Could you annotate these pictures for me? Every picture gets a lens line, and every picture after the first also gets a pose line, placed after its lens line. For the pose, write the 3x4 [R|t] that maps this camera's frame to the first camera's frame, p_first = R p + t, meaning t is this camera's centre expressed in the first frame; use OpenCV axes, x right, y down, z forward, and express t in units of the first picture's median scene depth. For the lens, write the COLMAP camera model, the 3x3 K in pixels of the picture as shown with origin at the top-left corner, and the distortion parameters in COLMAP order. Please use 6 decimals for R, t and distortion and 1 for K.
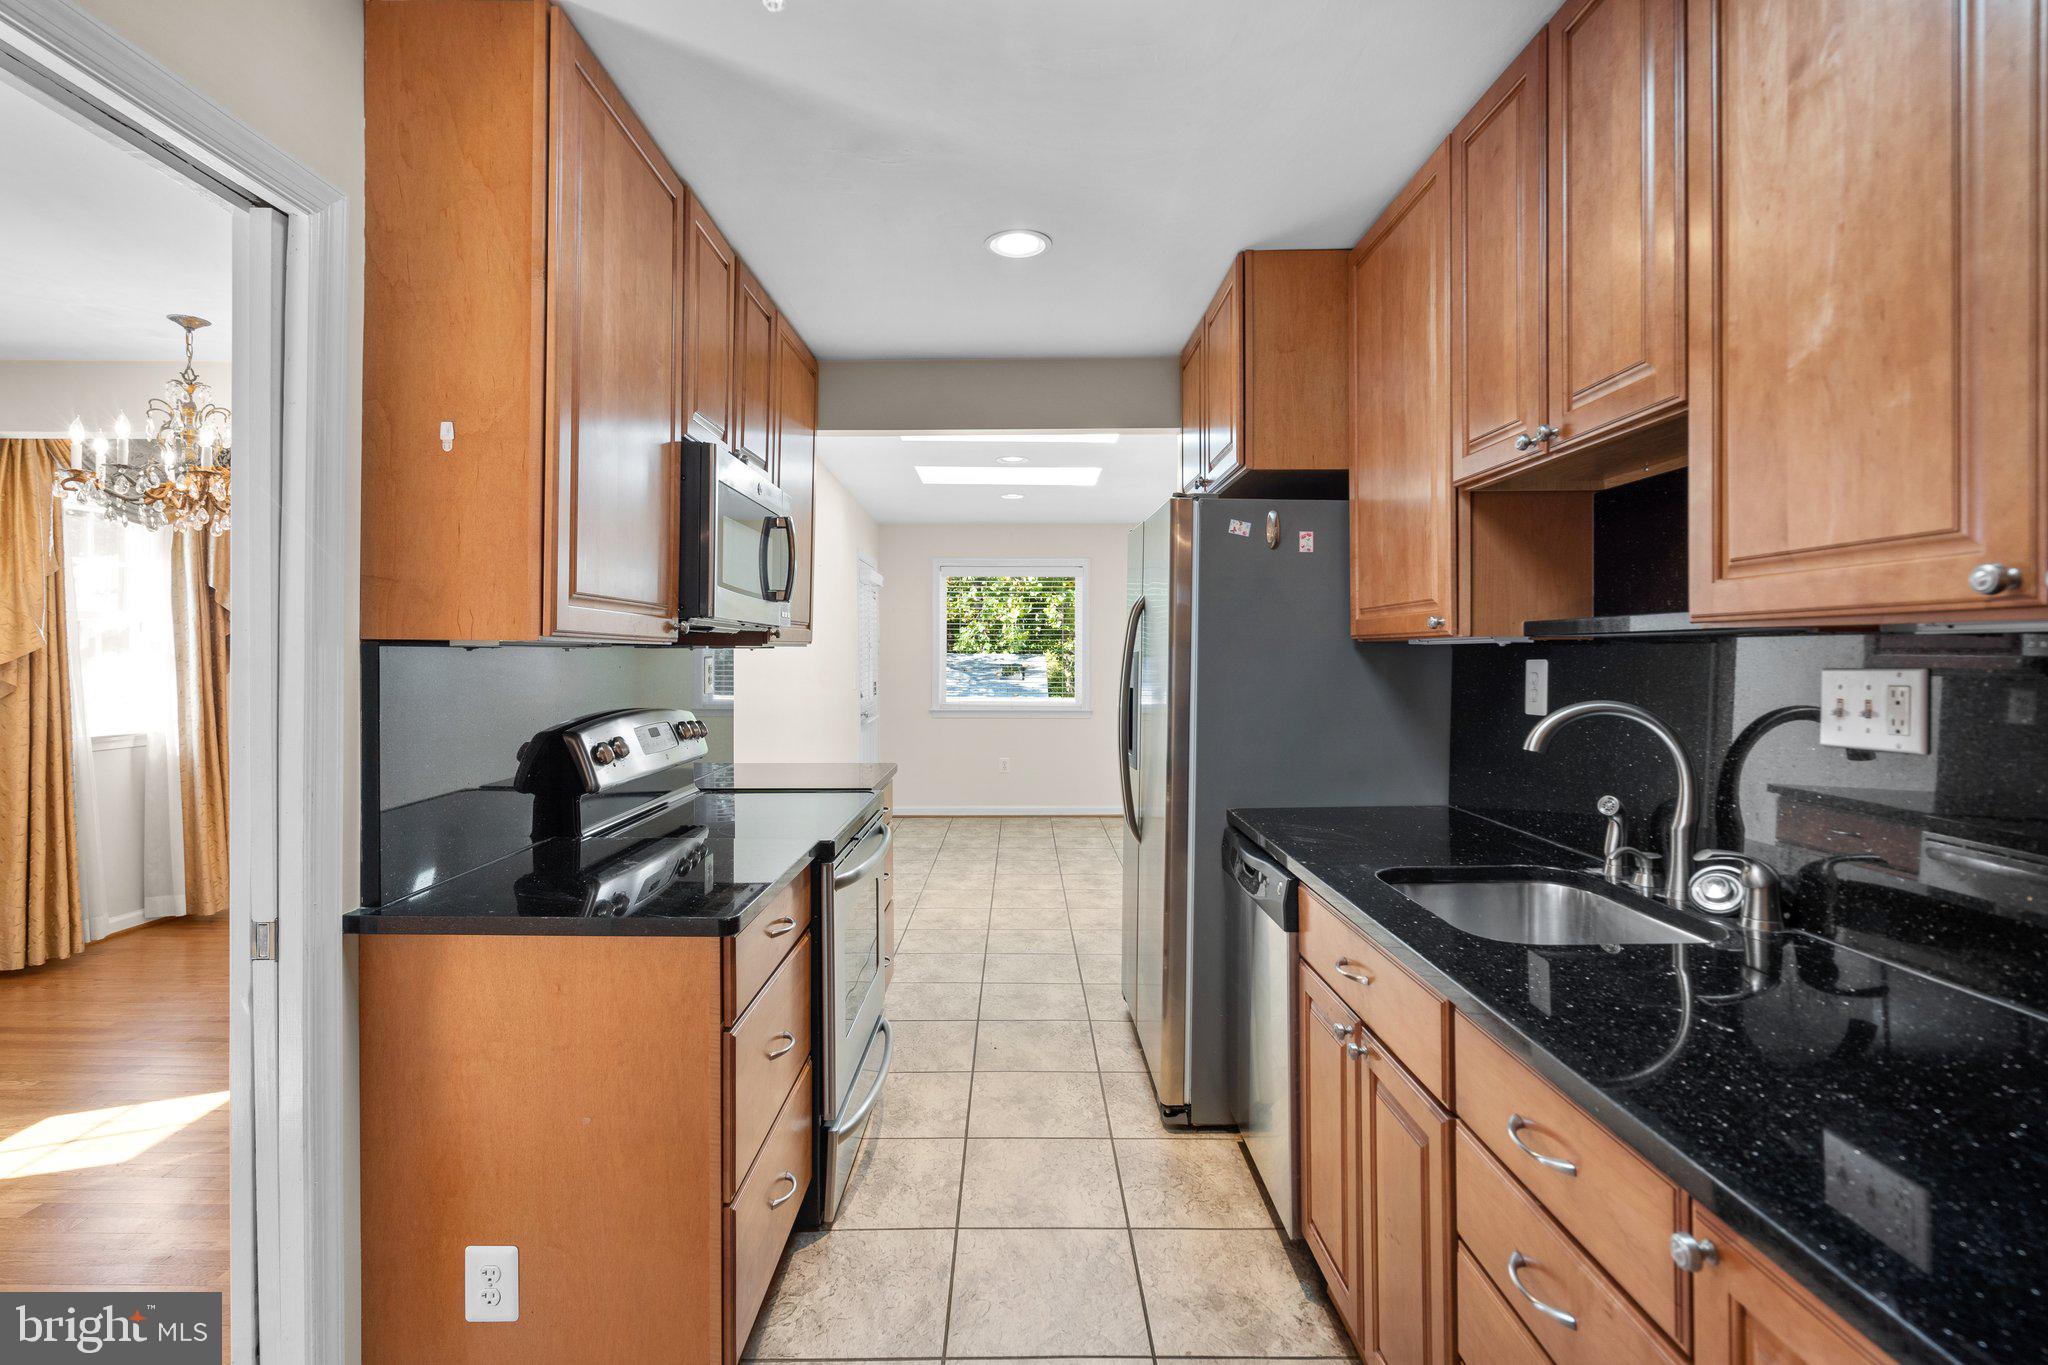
lens RADIAL K [[966.1, 0, 1020.2], [0, 966.1, 673.2], [0, 0, 1]] dist [-0.002983, 0.000058]
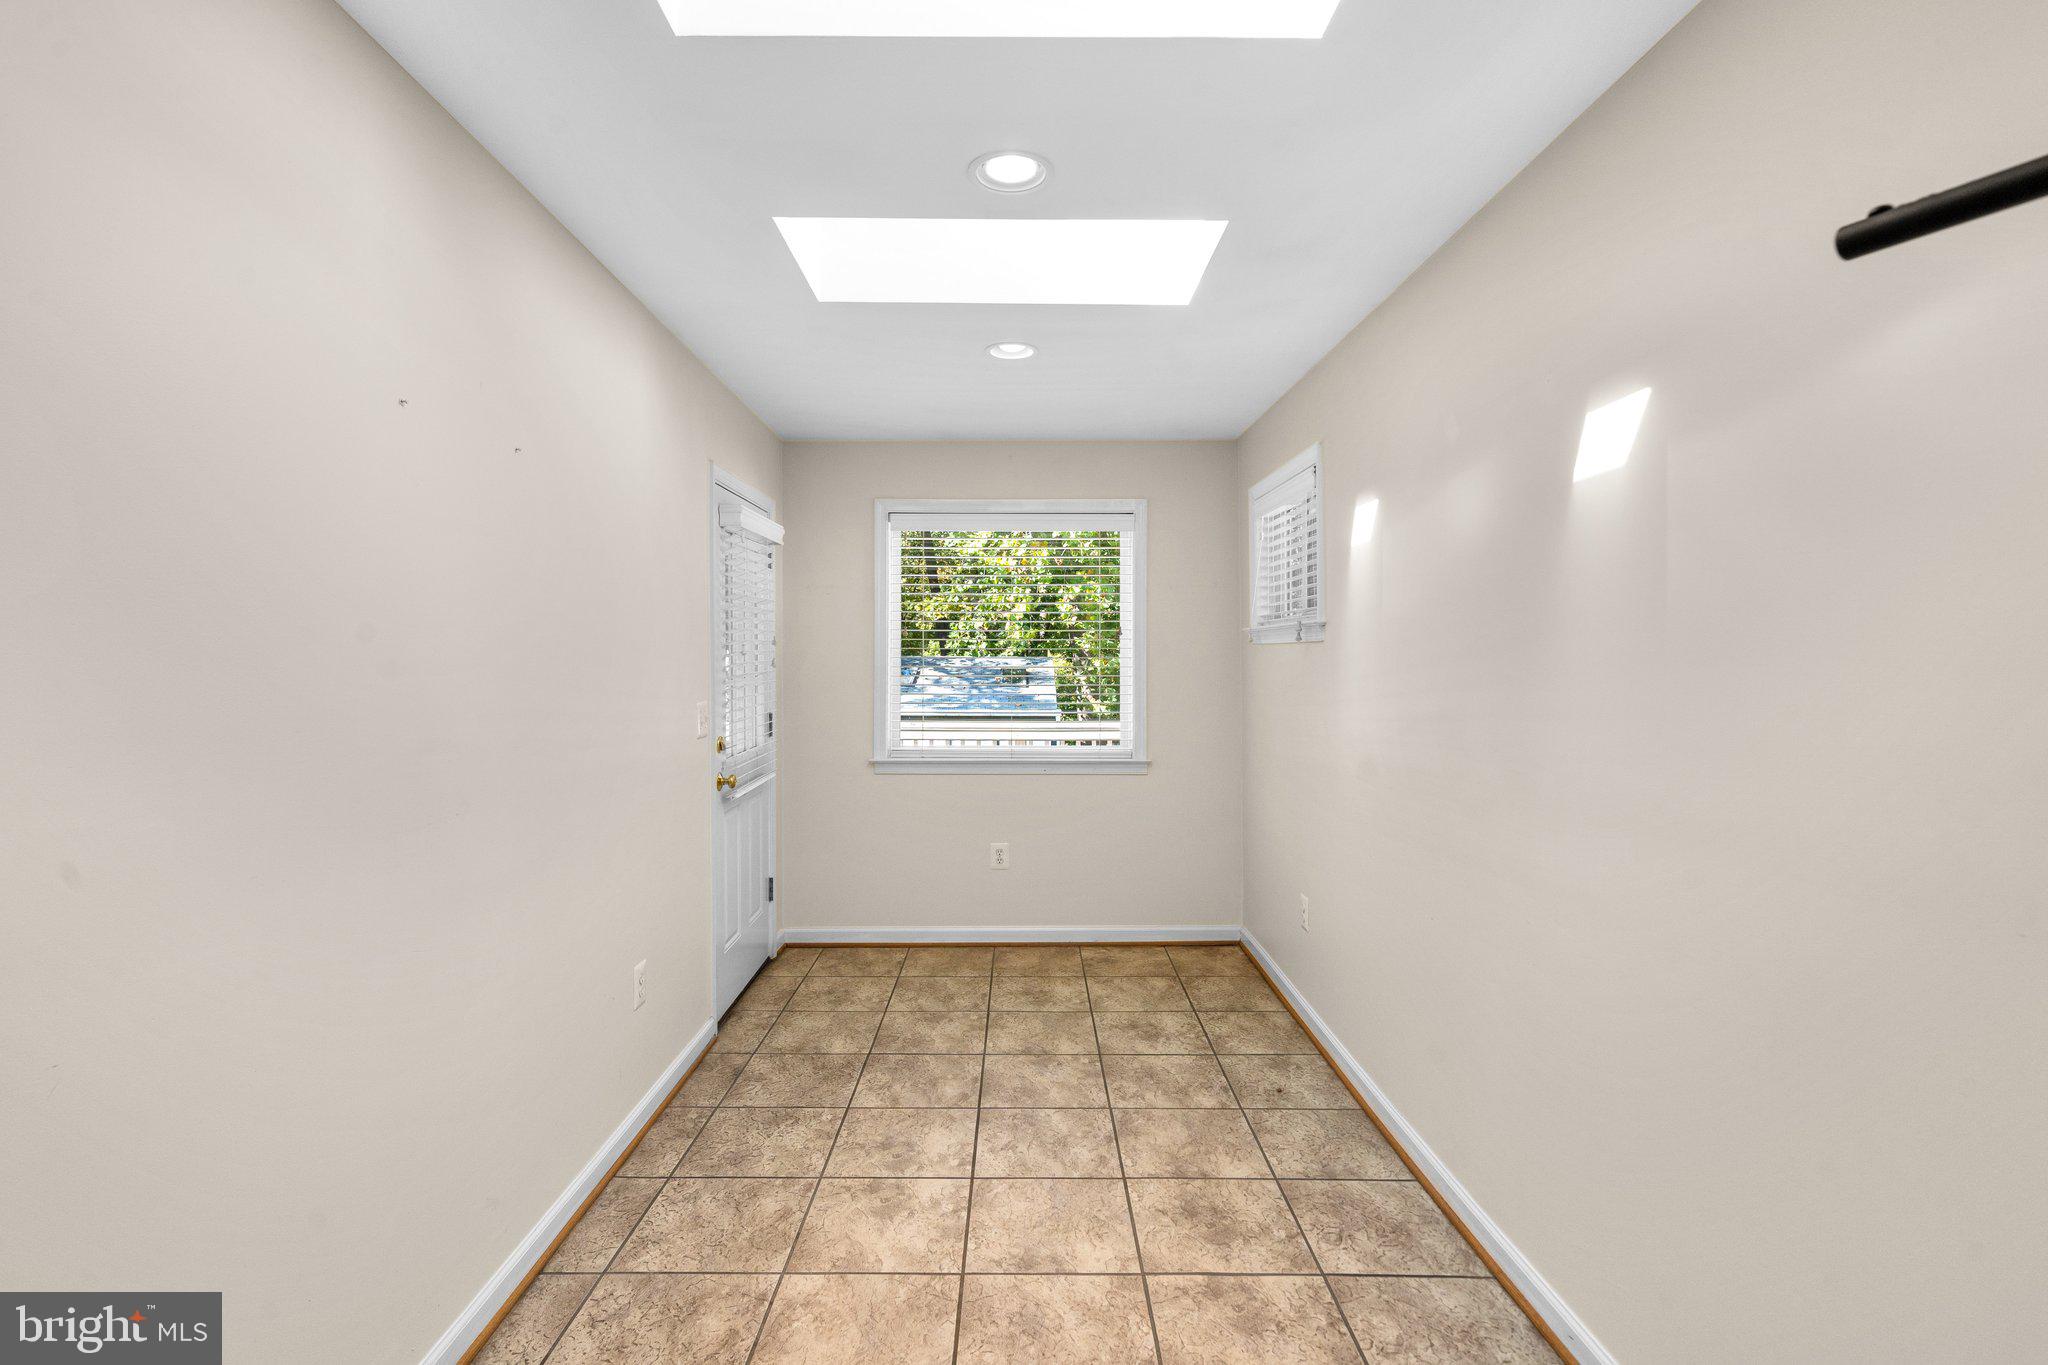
lens RADIAL K [[966.2, 0, 1025.4], [0, 966.2, 648.4], [0, 0, 1]] dist [-0.002669, 0.000250]
pose [[1.000000, 0.000436, -0.000500, -0.003351], [-0.000449, 0.999630, -0.027192, -0.035757], [0.000488, 0.027193, 0.999630, 1.114716]]
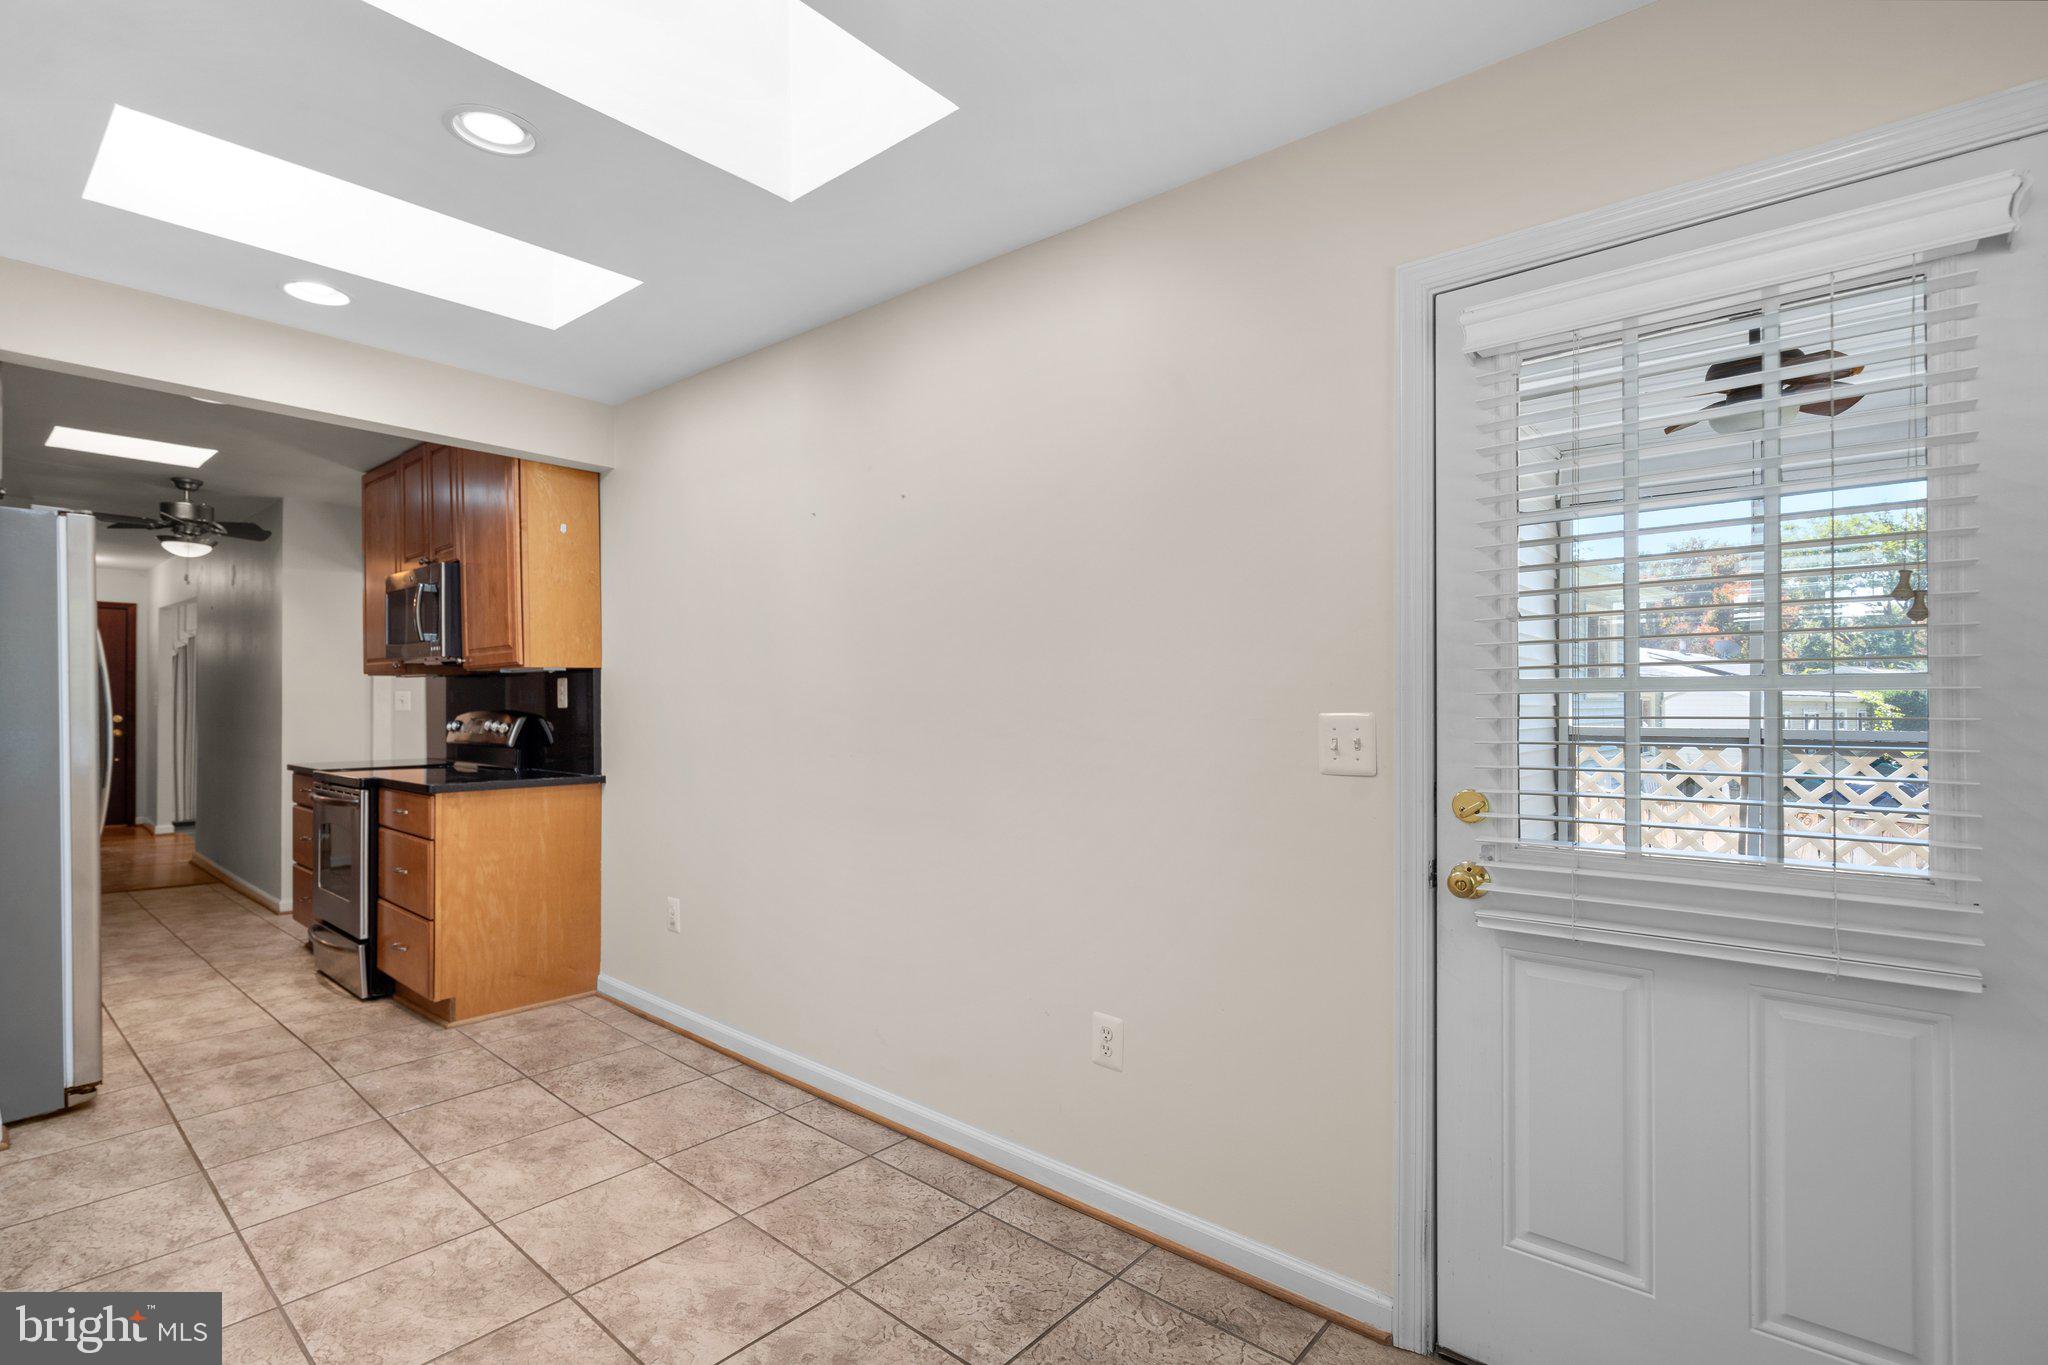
lens RADIAL K [[942.2, 0, 1024.6], [0, 942.2, 700.1], [0, 0, 1]] dist [-0.001090, -0.000408]
pose [[-0.651786, -0.002169, -0.758399, 0.242034], [-0.017315, 0.999778, 0.012022, -0.015839], [0.758205, 0.020967, -0.651679, 2.512360]]
